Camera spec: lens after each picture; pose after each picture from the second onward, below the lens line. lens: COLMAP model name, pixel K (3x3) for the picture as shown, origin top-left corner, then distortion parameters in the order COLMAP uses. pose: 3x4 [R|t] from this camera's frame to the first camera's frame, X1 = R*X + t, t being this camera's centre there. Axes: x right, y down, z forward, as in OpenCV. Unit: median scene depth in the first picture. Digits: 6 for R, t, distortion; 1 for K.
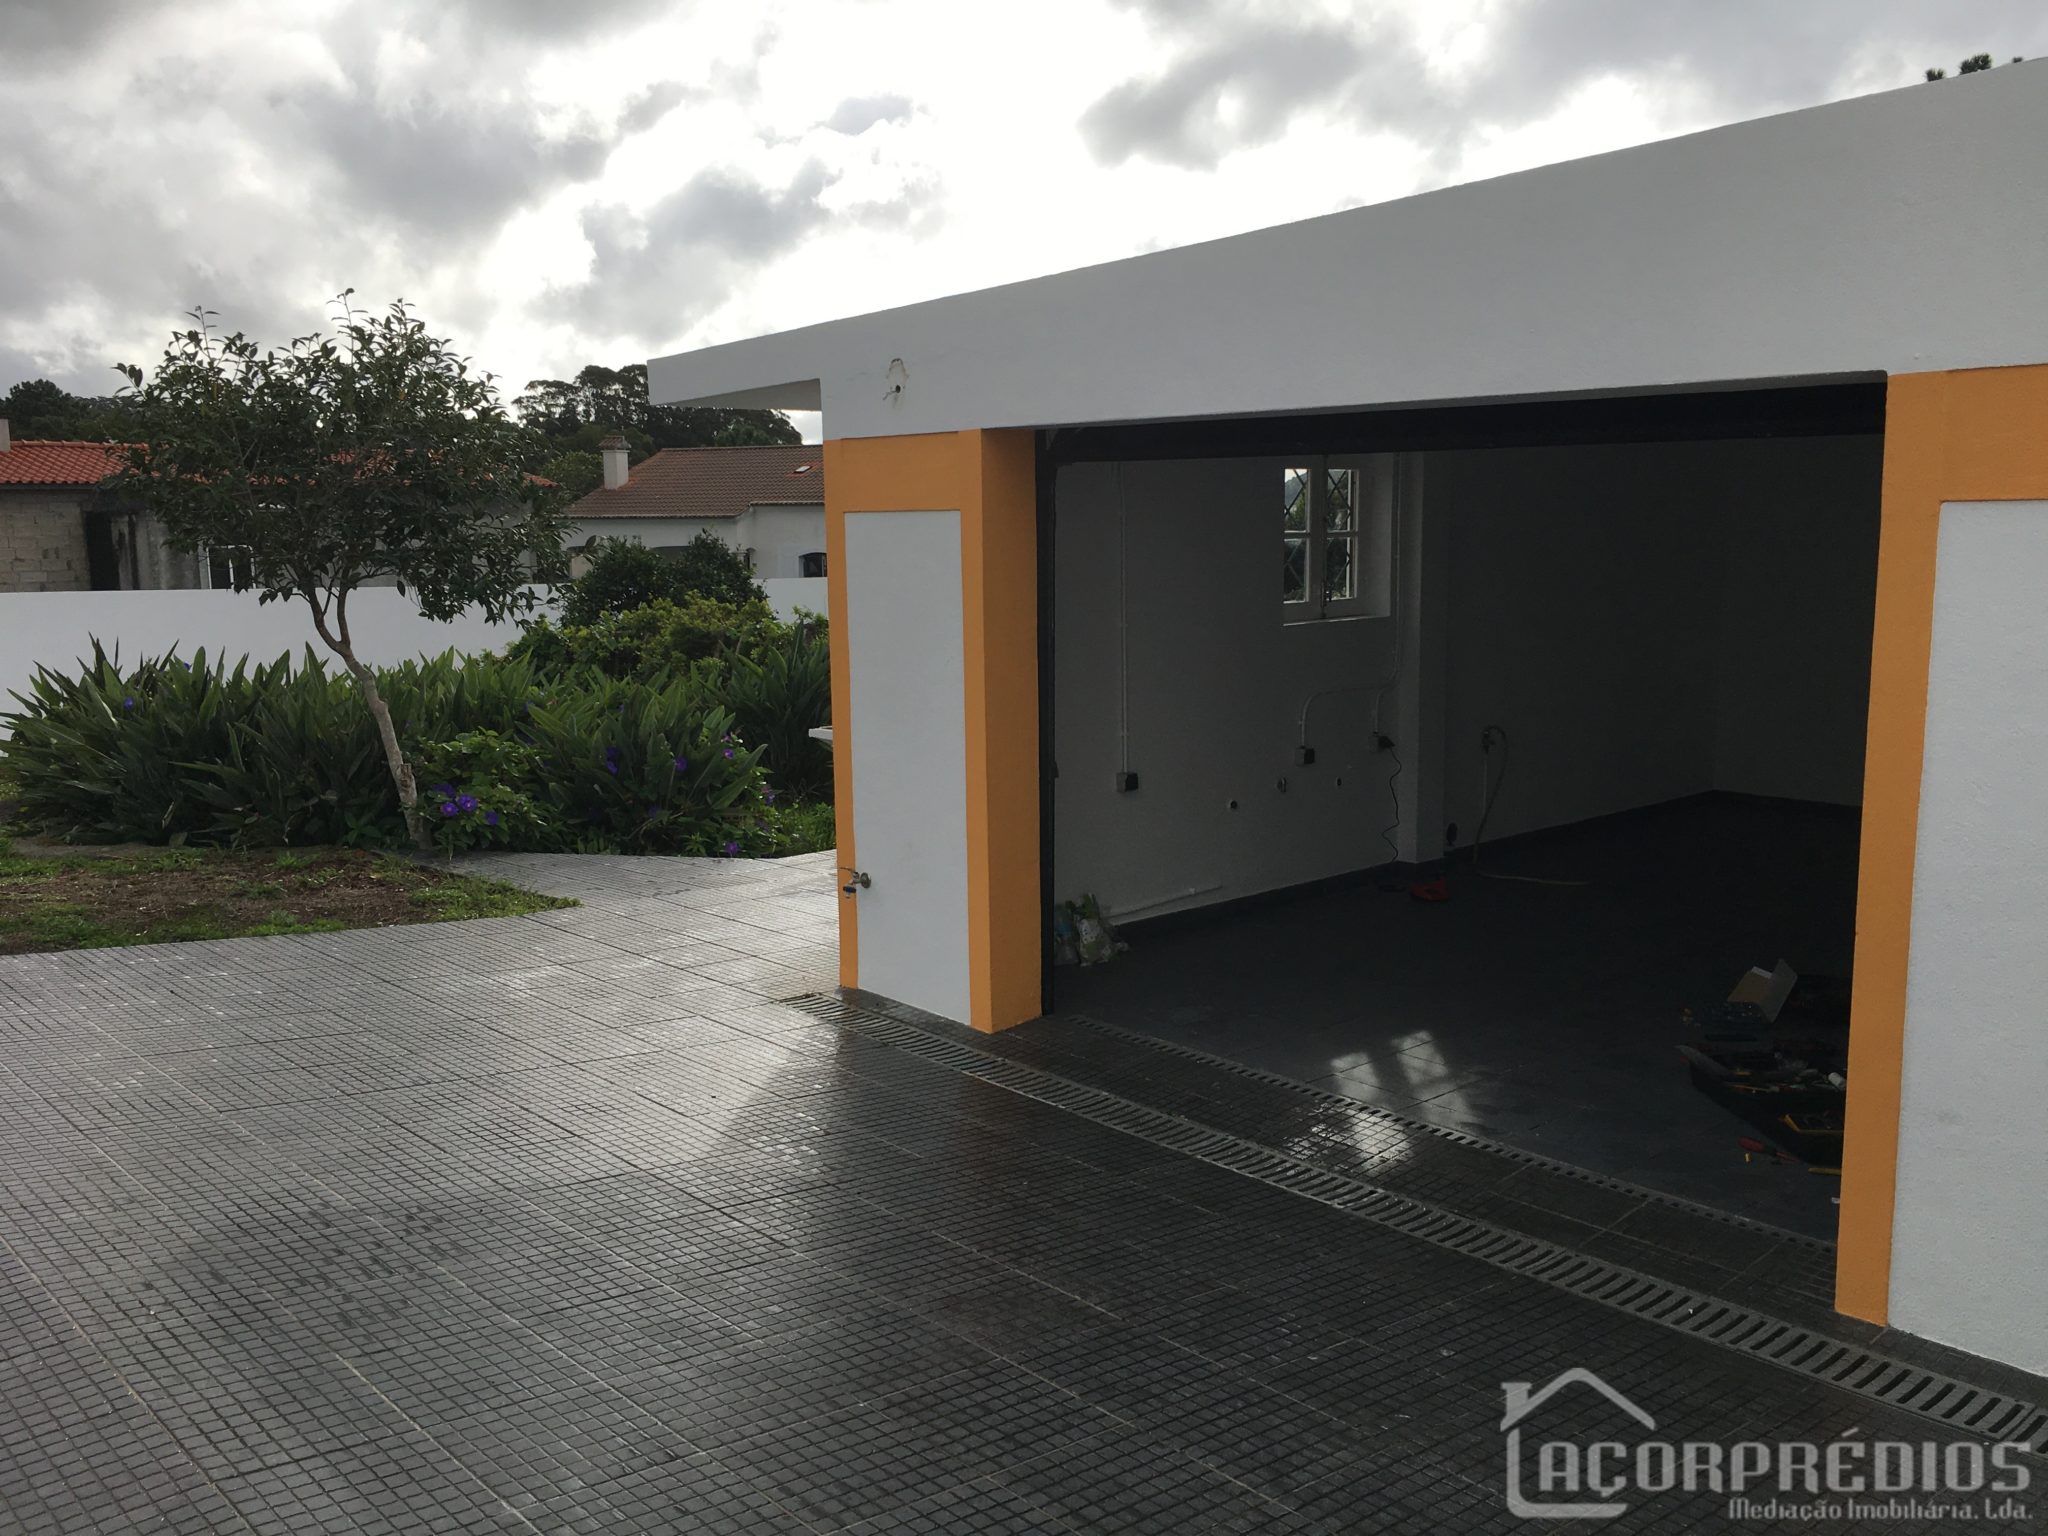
lens RADIAL K [[1747.2, 0, 1024.0], [0, 1747.2, 768.0], [0, 0, 1]] dist [0.077203, -0.135312]
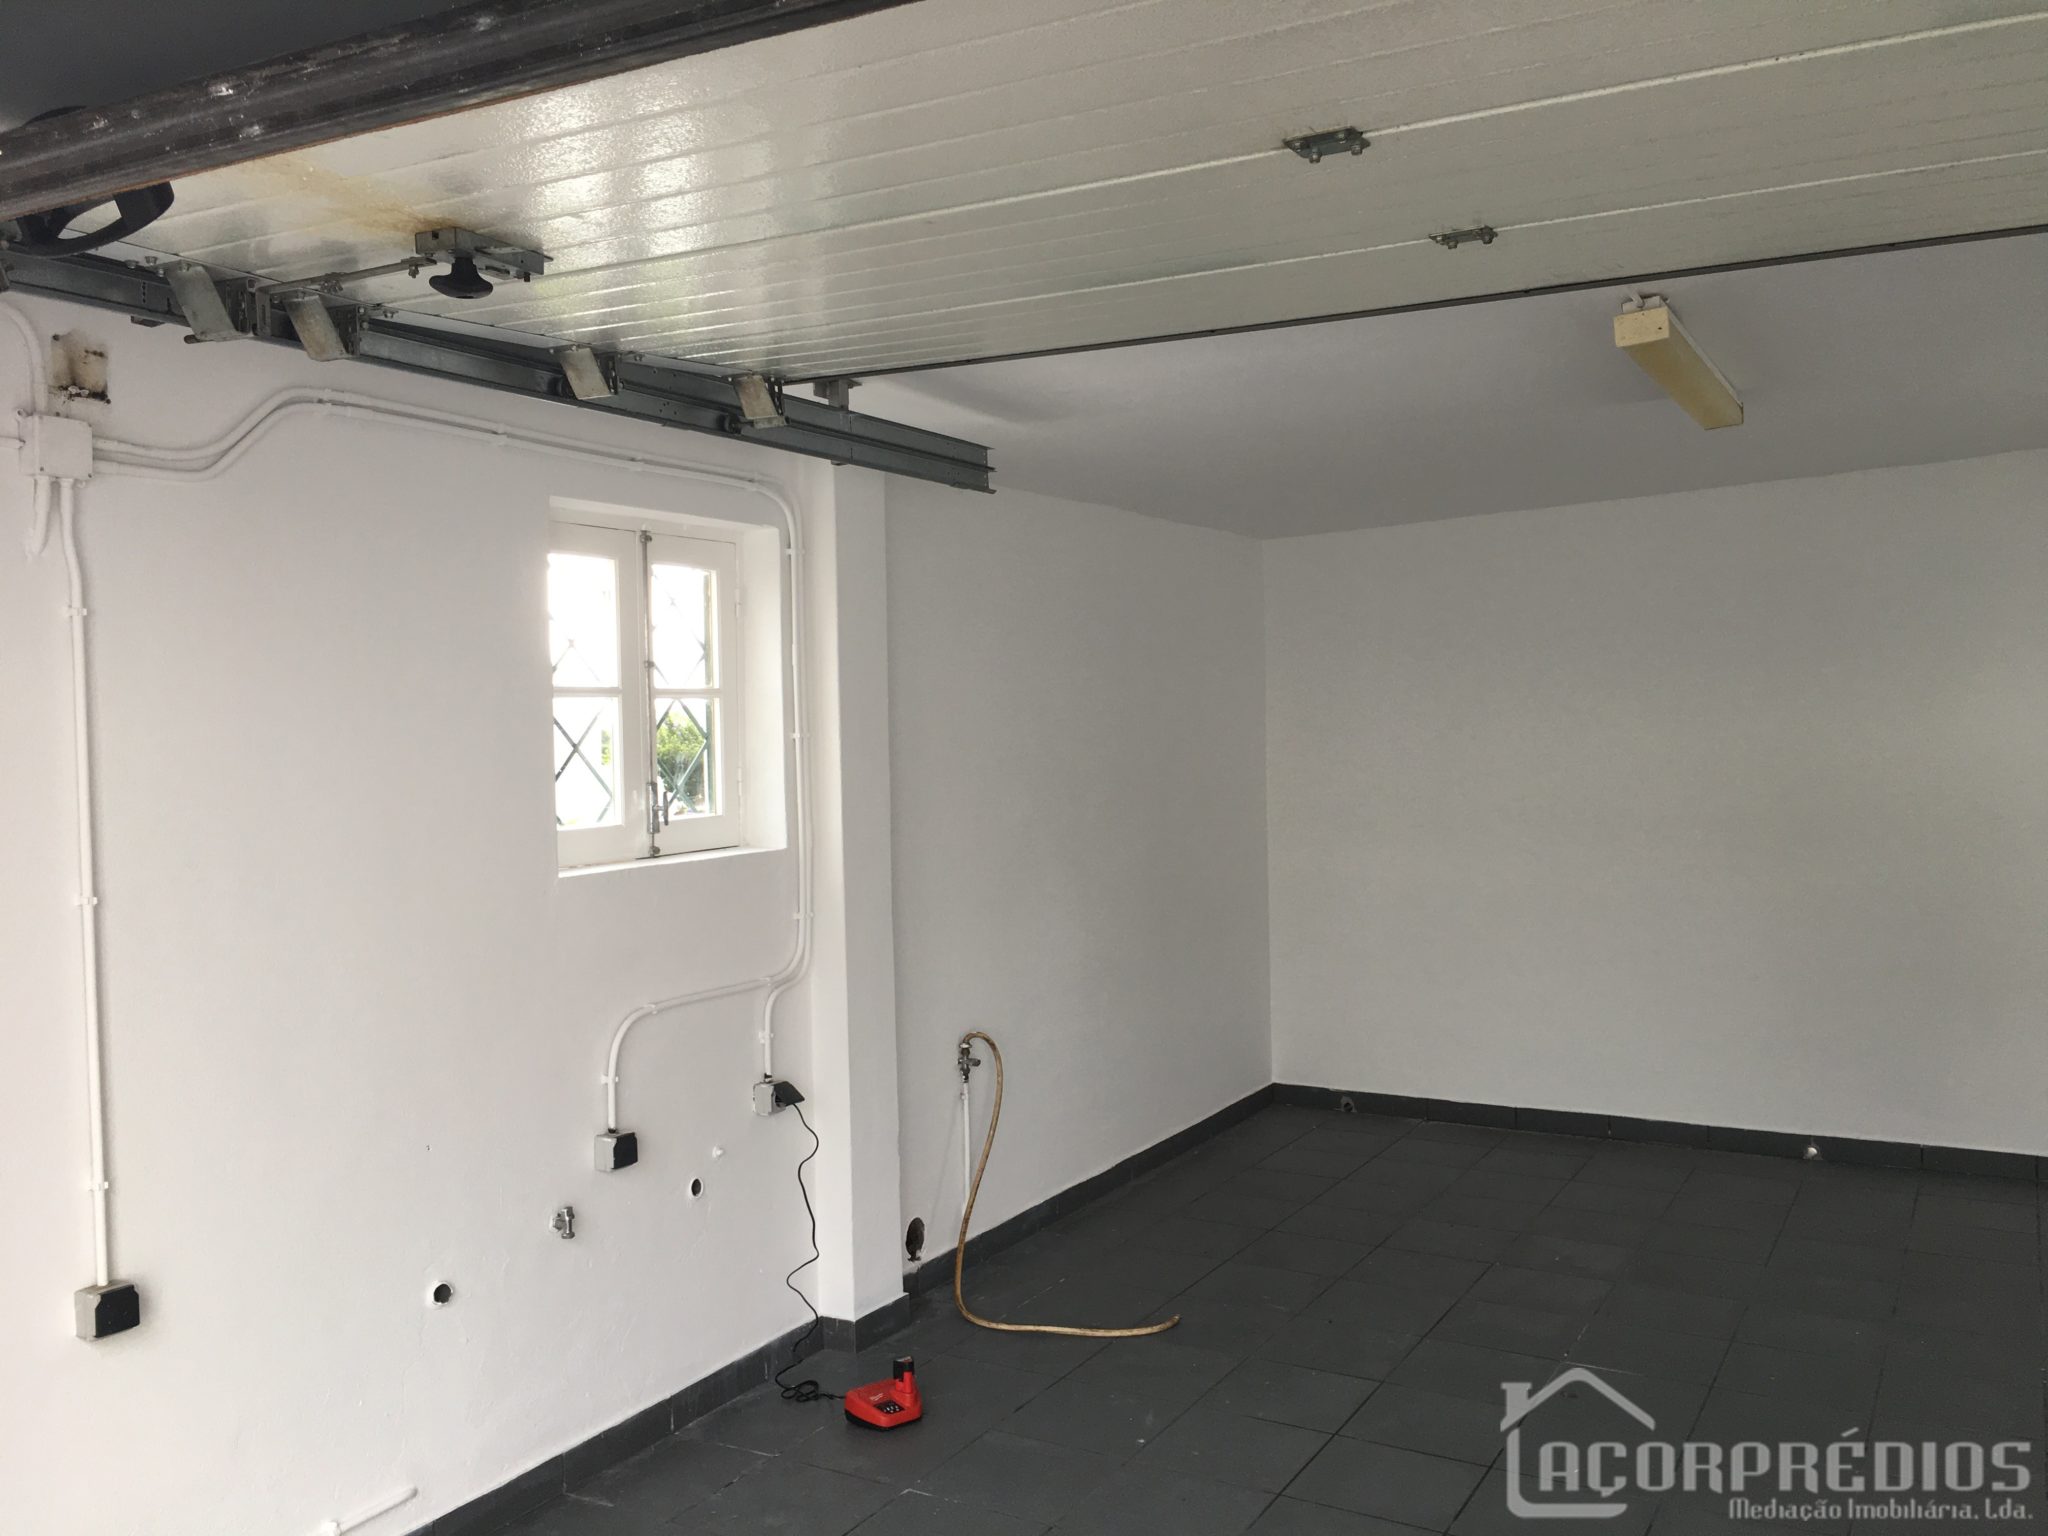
lens RADIAL K [[1747.2, 0, 1024.0], [0, 1747.2, 768.0], [0, 0, 1]] dist [0.077203, -0.135312]
pose [[0.948439, -0.016908, 0.316509, 0.109139], [0.056934, 0.991422, -0.117645, -0.044062], [-0.311805, 0.129599, 0.941266, 0.473286]]
